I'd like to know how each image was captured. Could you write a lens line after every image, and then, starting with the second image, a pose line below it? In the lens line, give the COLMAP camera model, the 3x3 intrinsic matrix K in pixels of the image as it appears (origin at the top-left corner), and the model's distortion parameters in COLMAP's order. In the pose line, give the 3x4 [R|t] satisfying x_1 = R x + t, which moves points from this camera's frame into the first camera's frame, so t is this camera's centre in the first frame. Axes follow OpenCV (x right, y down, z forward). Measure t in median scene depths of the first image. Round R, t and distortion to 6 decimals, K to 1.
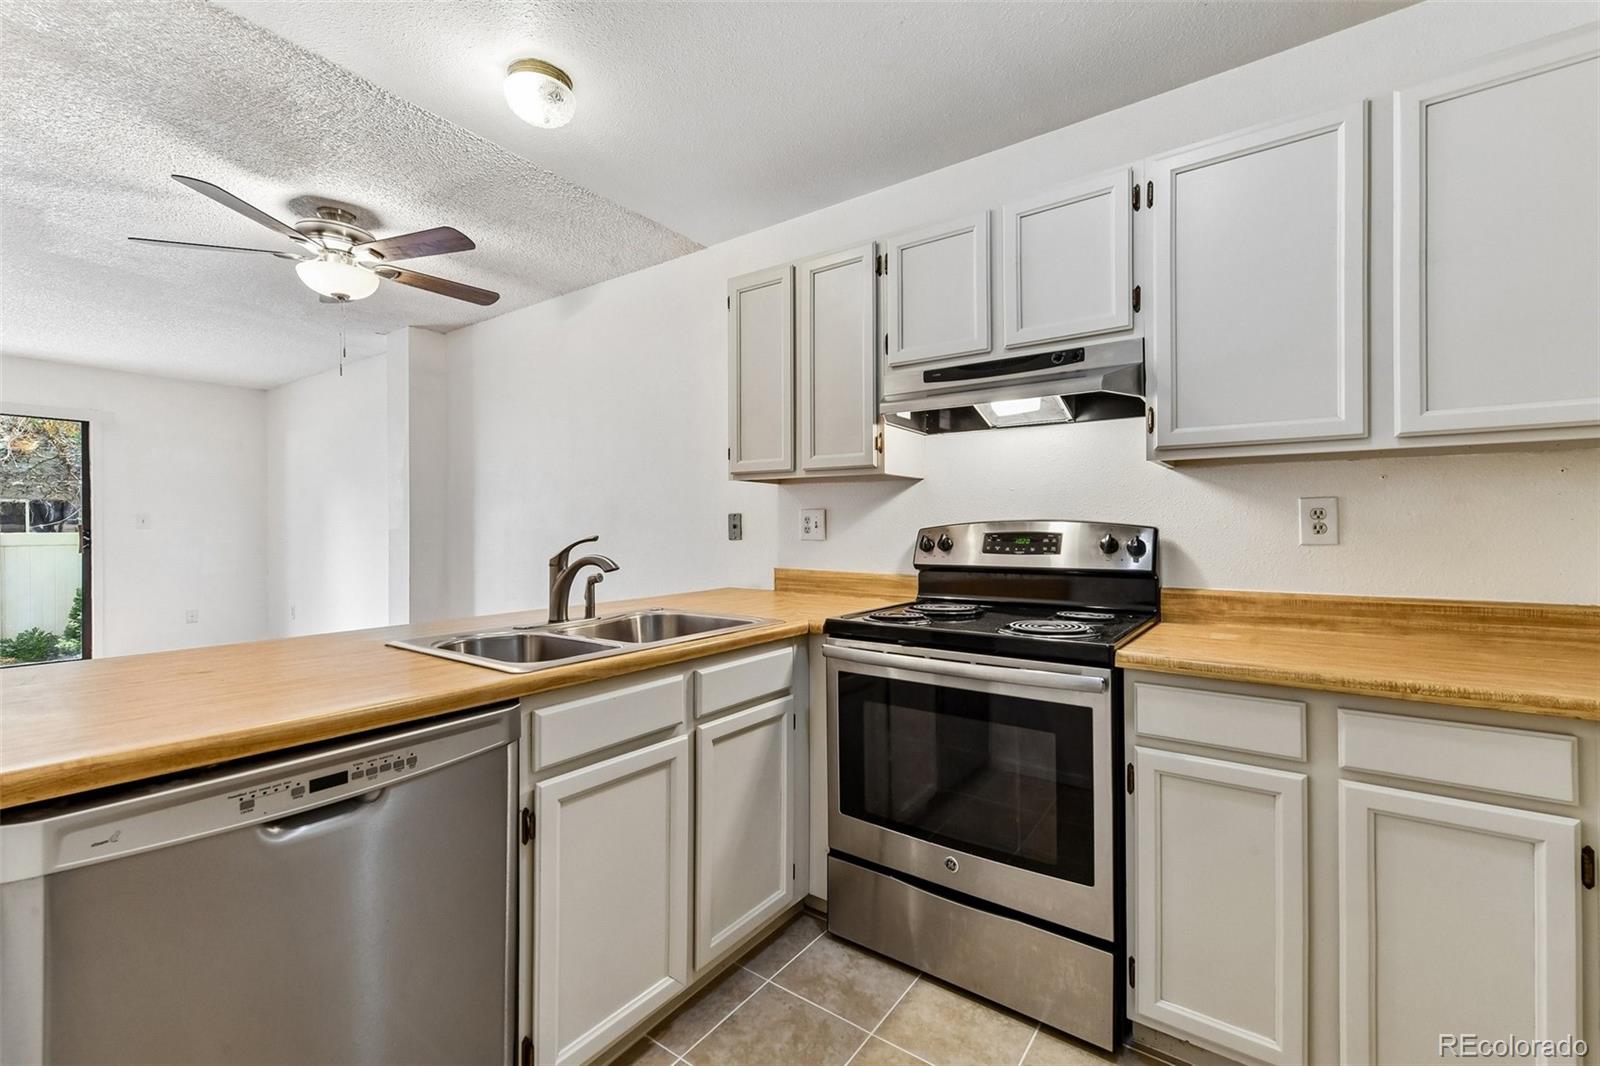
lens RADIAL K [[676.0, 0, 800.0], [0, 676.0, 533.0], [0, 0, 1]] dist [0.031474, -0.013968]
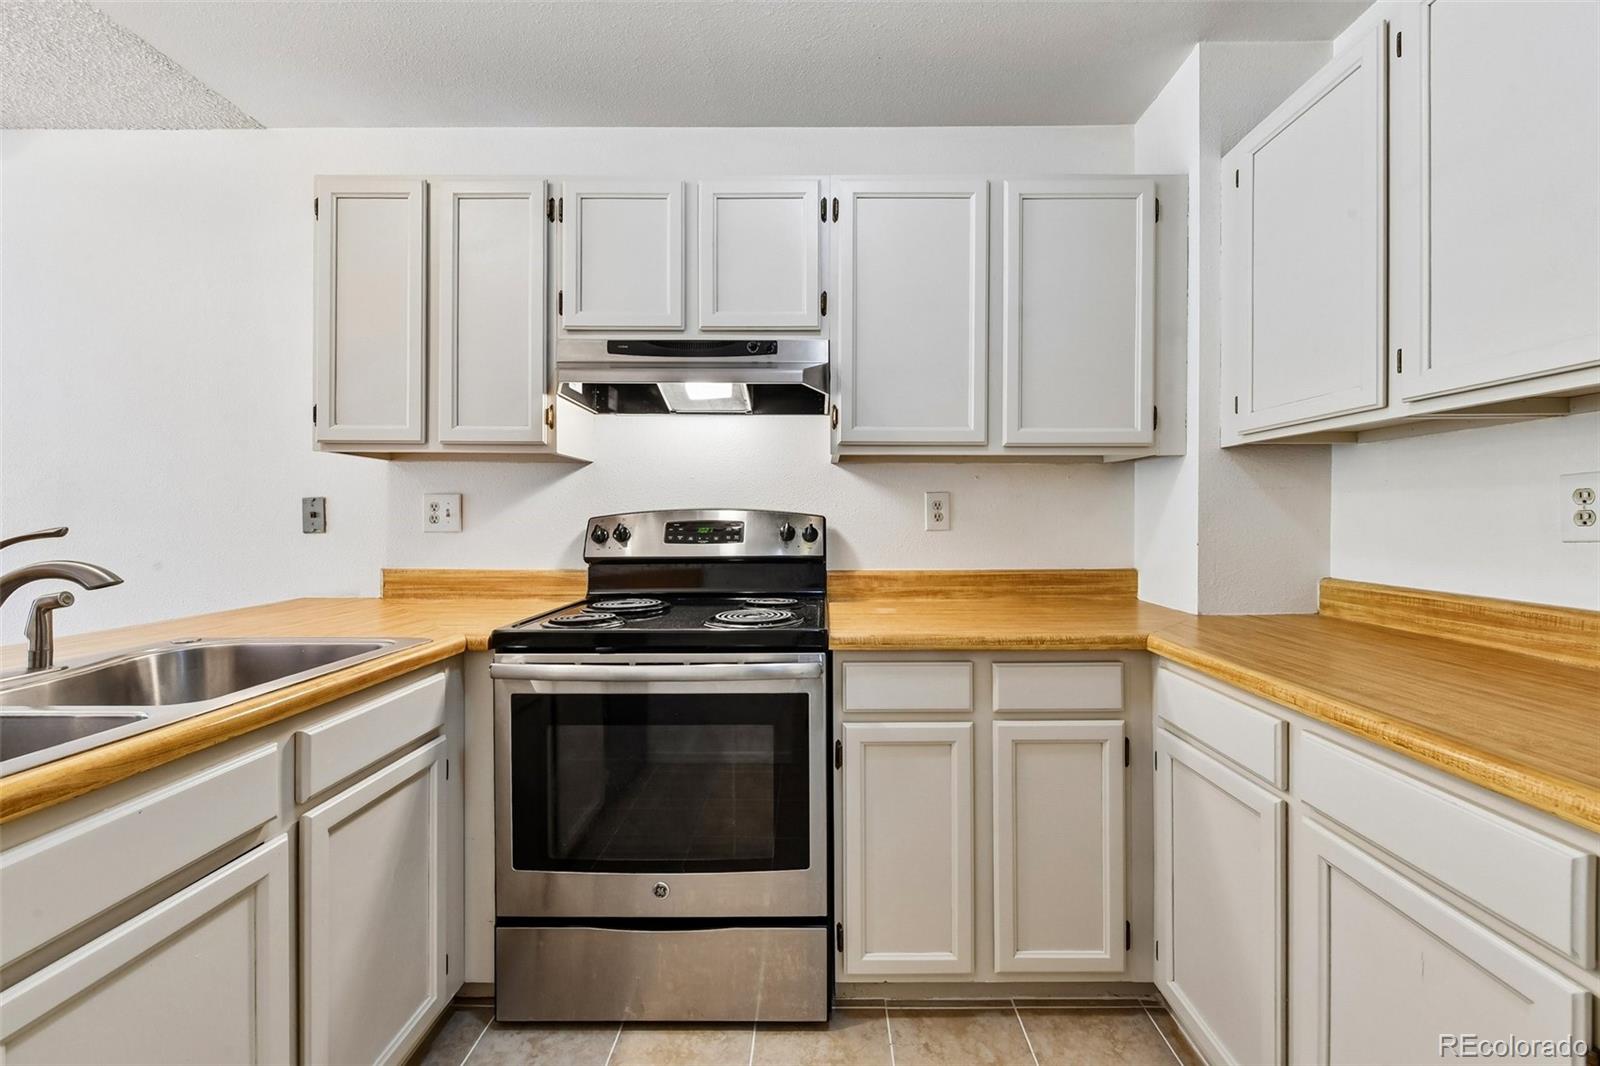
lens RADIAL K [[641.1, 0, 819.0], [0, 641.1, 518.7], [0, 0, 1]] dist [-0.003900, -0.000725]
pose [[0.808924, 0.000053, 0.587913, -0.092576], [0.004387, 0.999972, -0.006126, 0.002156], [-0.587897, 0.007535, 0.808901, 0.168005]]
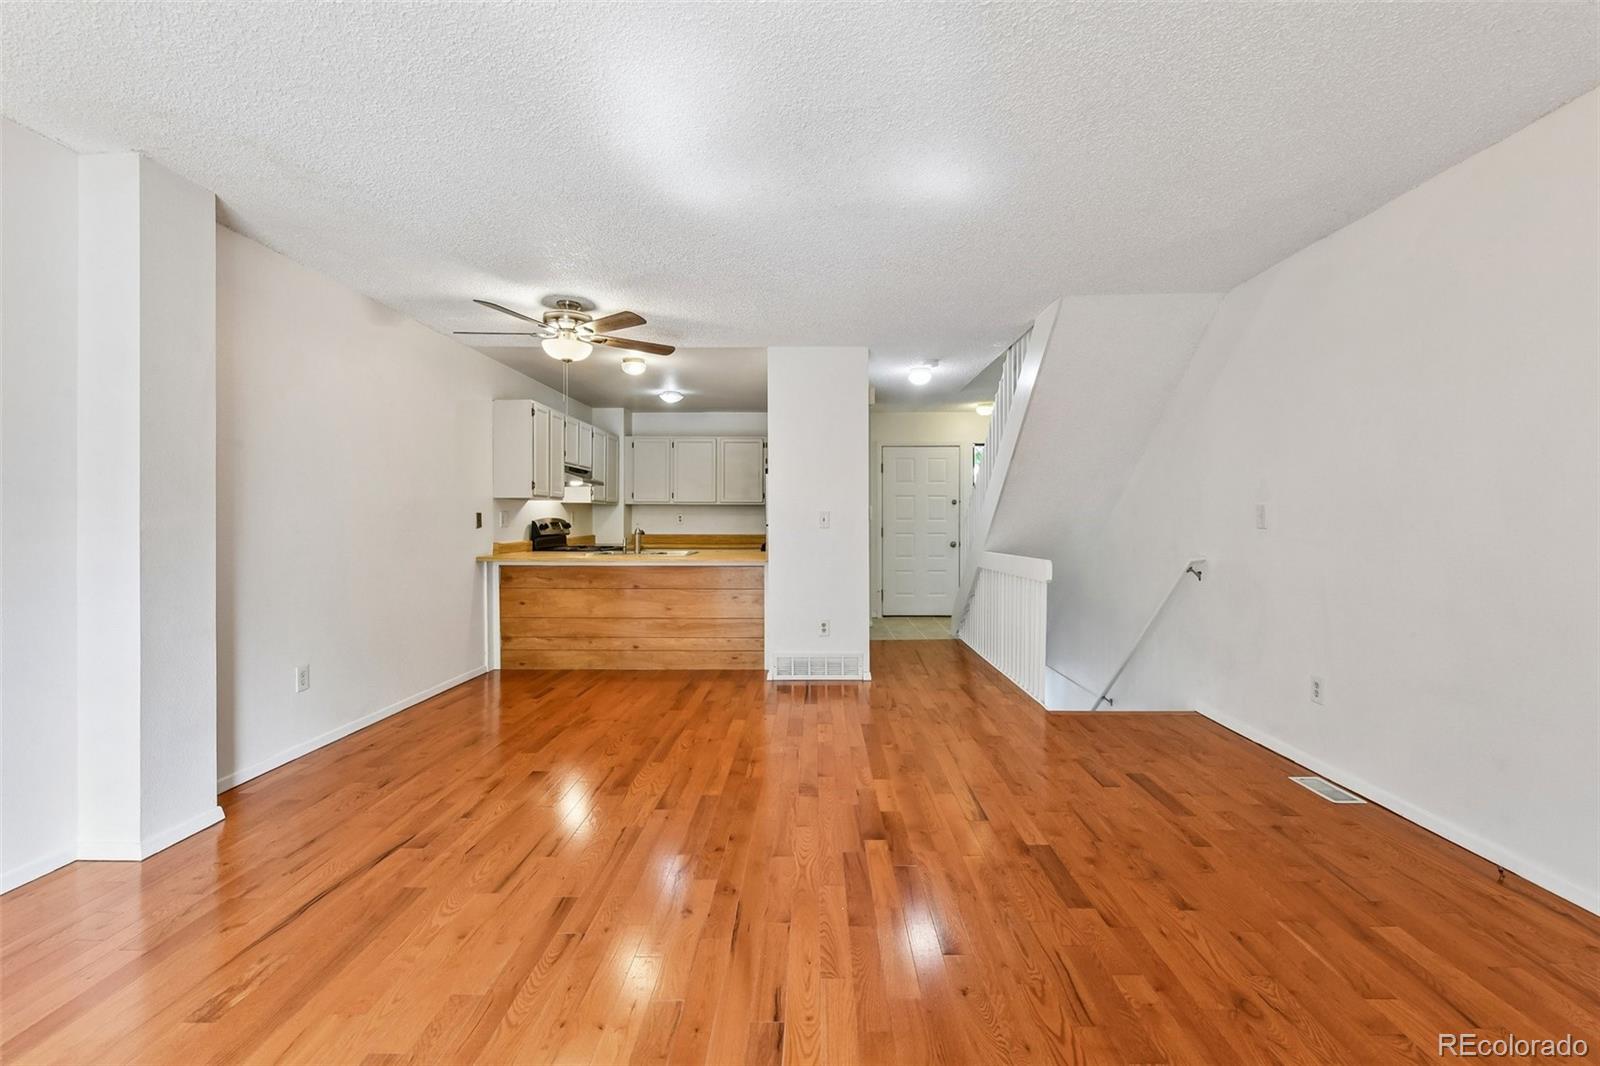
lens RADIAL K [[701.3, 0, 813.9], [0, 701.3, 519.7], [0, 0, 1]] dist [-0.003898, -0.000785]
pose [[-0.588311, -0.003067, 0.808629, -3.071472], [0.004384, 0.999966, 0.006982, -0.029895], [-0.808623, 0.007653, -0.588278, 2.063078]]
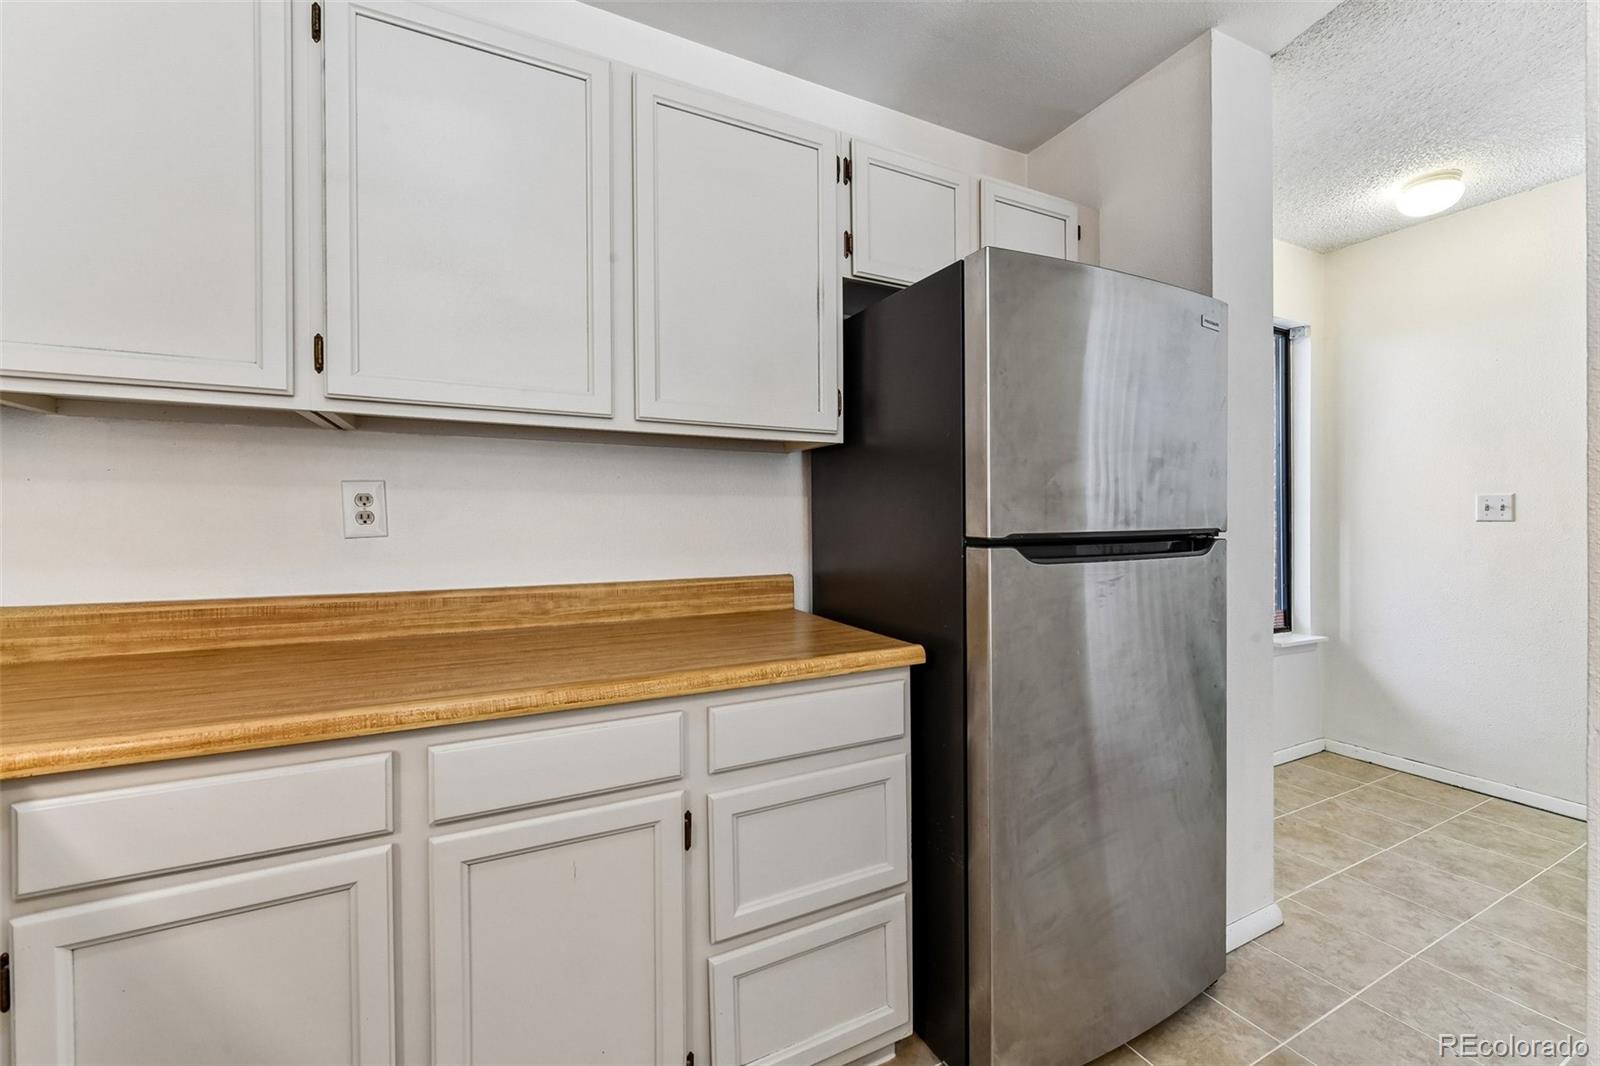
lens RADIAL K [[643.7, 0, 800.0], [0, 643.7, 533.0], [0, 0, 1]] dist [0.017083, -0.000066]
pose [[-0.889796, -0.010031, 0.456247, 0.059452], [0.002605, 0.999631, 0.027057, -0.000502], [-0.456350, 0.025264, -0.889442, 0.650402]]
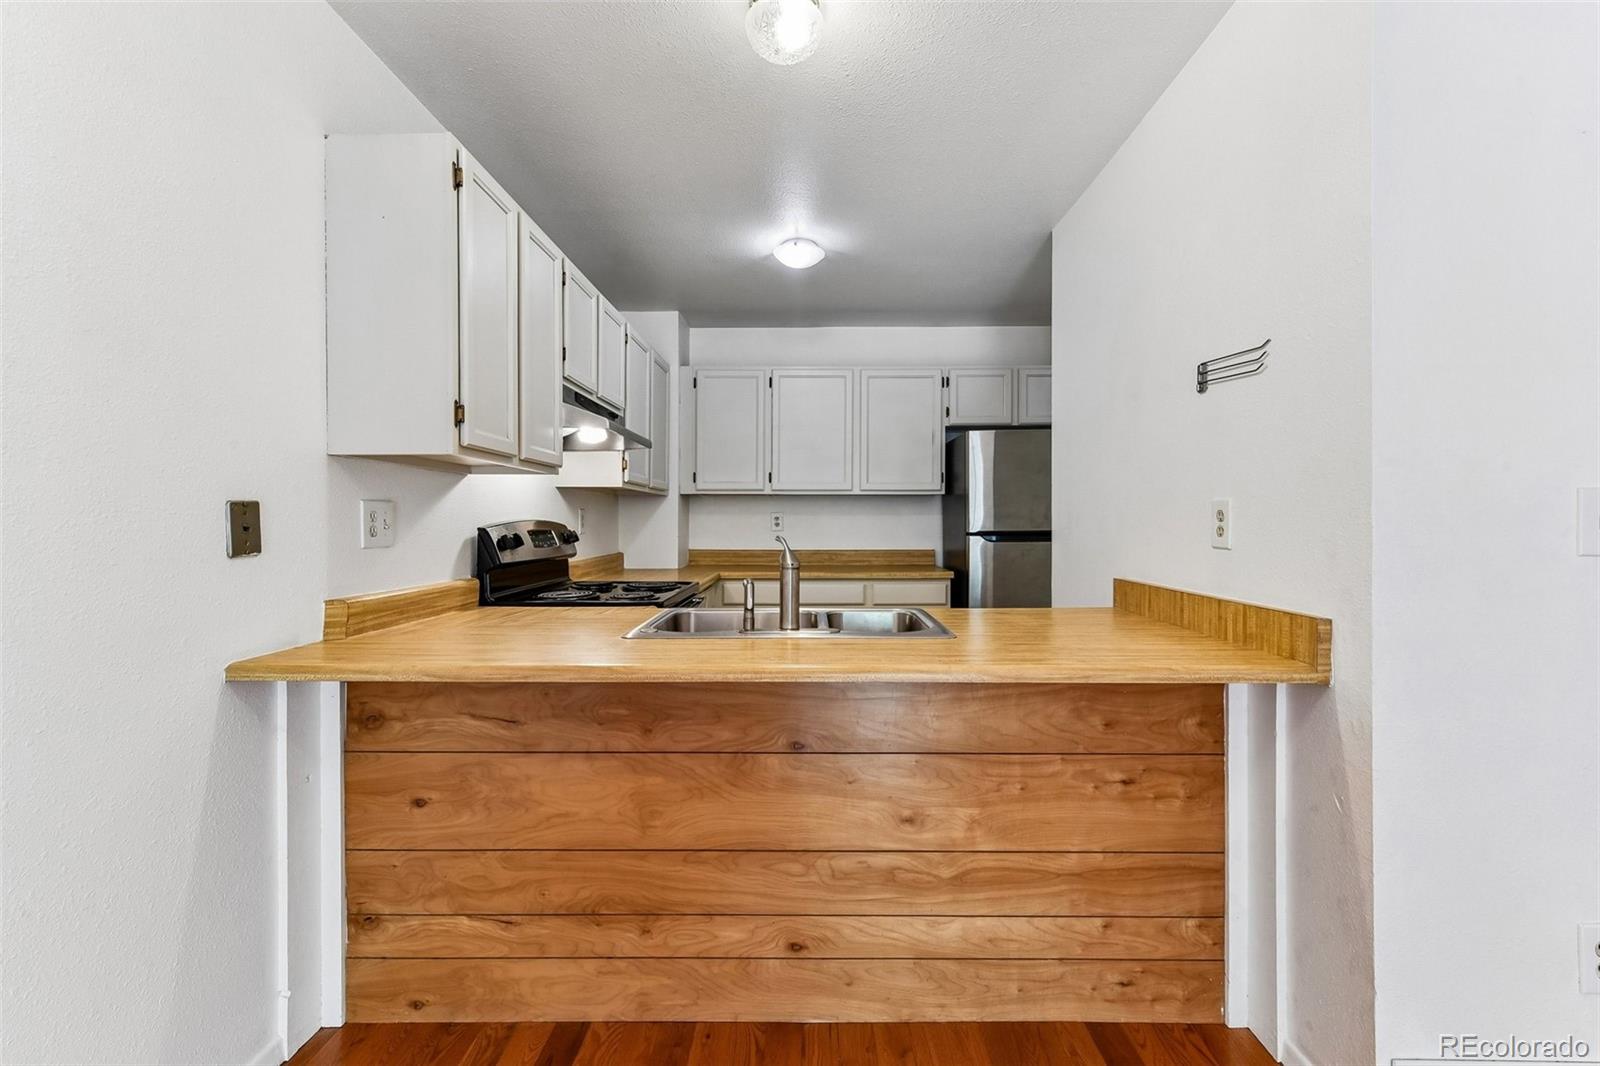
lens RADIAL K [[687.1, 0, 811.6], [0, 687.1, 521.3], [0, 0, 1]] dist [0.021439, -0.000086]
pose [[-0.585467, 0.000468, 0.810696, -1.089732], [0.007645, 0.999959, 0.004943, -0.020920], [-0.810660, 0.009091, -0.585446, 1.467009]]
